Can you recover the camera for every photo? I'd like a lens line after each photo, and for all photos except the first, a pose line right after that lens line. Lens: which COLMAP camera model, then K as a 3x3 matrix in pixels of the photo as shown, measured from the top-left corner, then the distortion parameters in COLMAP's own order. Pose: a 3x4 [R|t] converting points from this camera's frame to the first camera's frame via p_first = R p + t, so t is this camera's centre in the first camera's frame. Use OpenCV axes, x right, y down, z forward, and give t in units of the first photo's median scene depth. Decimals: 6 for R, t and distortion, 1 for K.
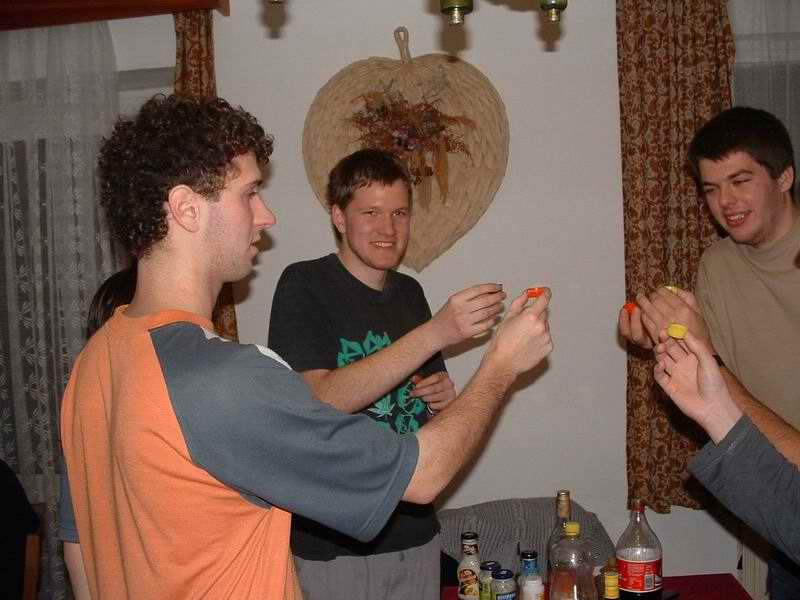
lens RADIAL K [[901.0, 0, 402.8], [0, 901.0, 299.4], [0, 0, 1]] dist [-0.141423, 0.000000]
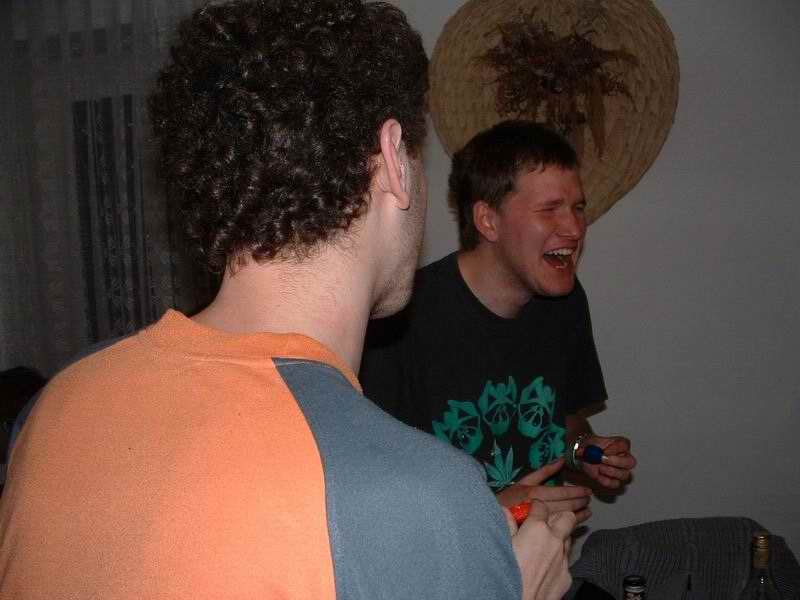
lens RADIAL K [[901.0, 0, 374.3], [0, 901.0, 306.9], [0, 0, 1]] dist [-0.141423, 0.000000]
pose [[0.980912, 0.001083, -0.194450, 0.001967], [0.004260, 0.999625, 0.027056, 0.008389], [0.194406, -0.027368, 0.980539, 0.165235]]
